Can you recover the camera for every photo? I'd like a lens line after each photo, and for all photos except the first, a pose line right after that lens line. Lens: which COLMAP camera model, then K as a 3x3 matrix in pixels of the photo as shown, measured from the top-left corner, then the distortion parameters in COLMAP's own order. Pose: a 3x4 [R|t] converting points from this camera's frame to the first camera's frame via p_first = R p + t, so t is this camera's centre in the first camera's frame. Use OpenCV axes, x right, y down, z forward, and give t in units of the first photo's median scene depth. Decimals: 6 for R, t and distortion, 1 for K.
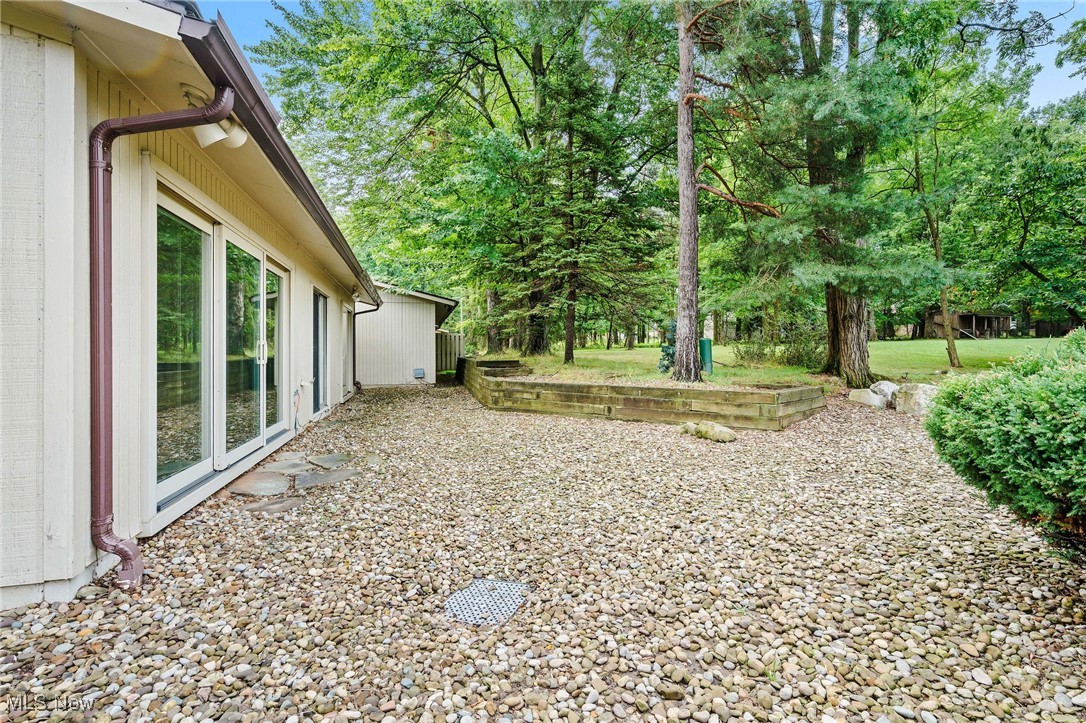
lens RADIAL K [[516.0, 0, 548.9], [0, 516.0, 357.9], [0, 0, 1]] dist [0.002684, -0.000326]
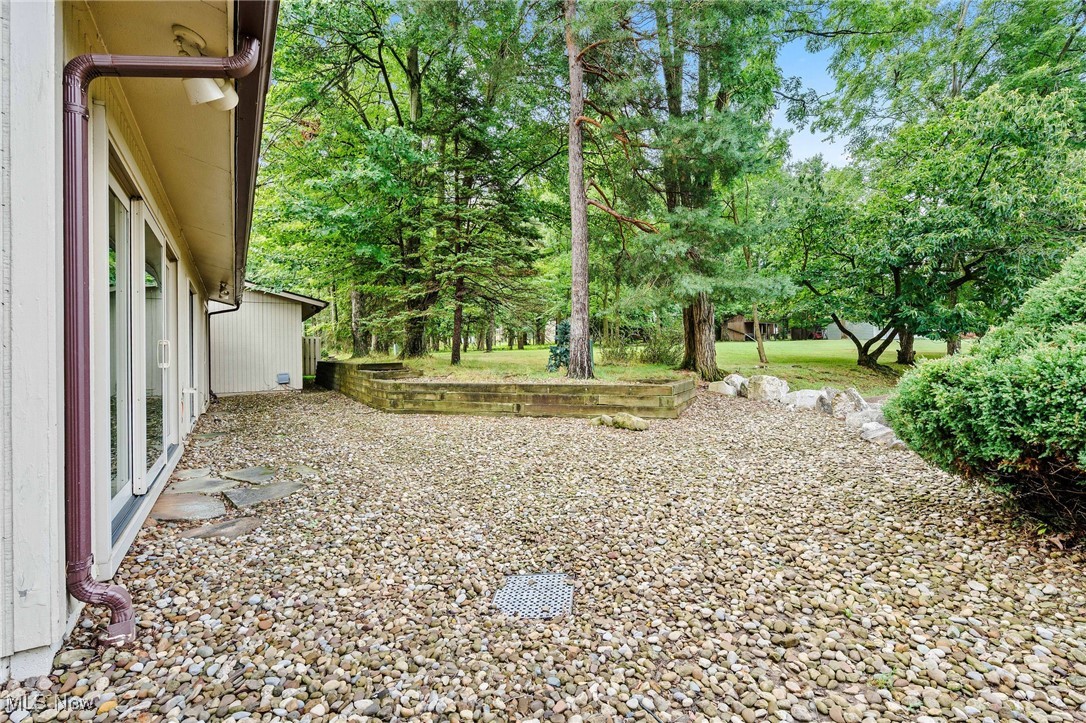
lens RADIAL K [[494.7, 0, 539.3], [0, 494.7, 357.7], [0, 0, 1]] dist [-0.005025, 0.001825]
pose [[0.956586, -0.012682, 0.291174, -0.293611], [0.014684, 0.999881, -0.004692, 0.011797], [-0.291080, 0.008764, 0.956659, 0.058918]]
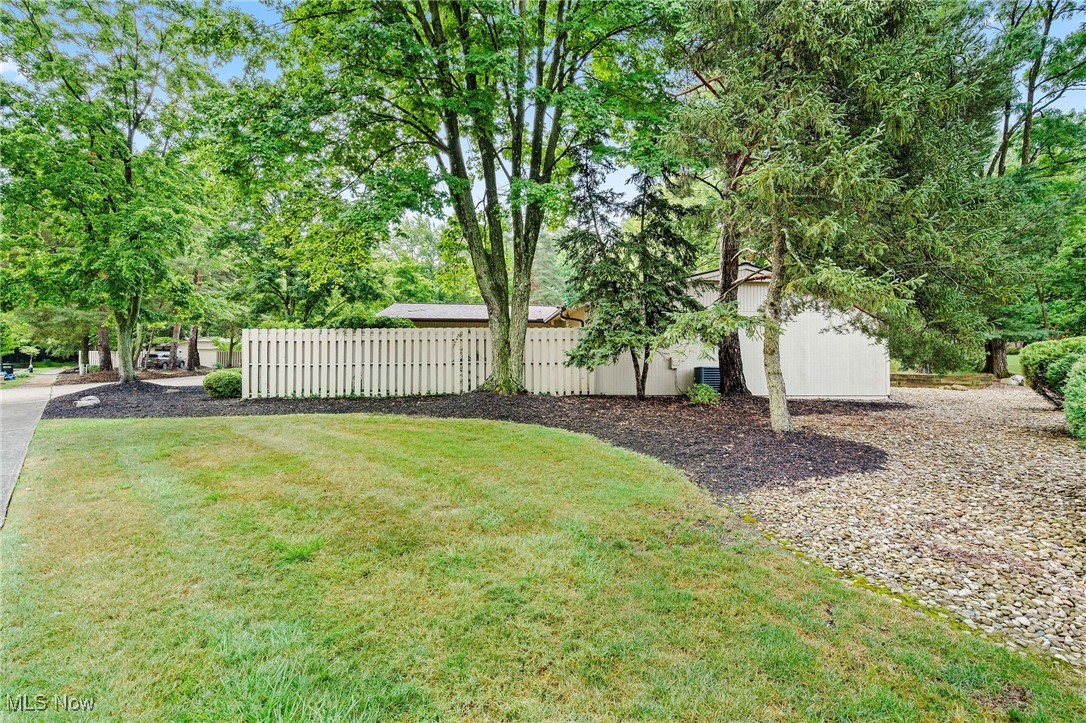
lens RADIAL K [[494.7, 0, 541.7], [0, 494.7, 362.2], [0, 0, 1]] dist [-0.005025, 0.001825]
pose [[0.988736, 0.010480, -0.149305, -2.836023], [-0.011905, 0.999892, -0.008656, 0.077179], [0.149198, 0.010336, 0.988753, -3.789540]]
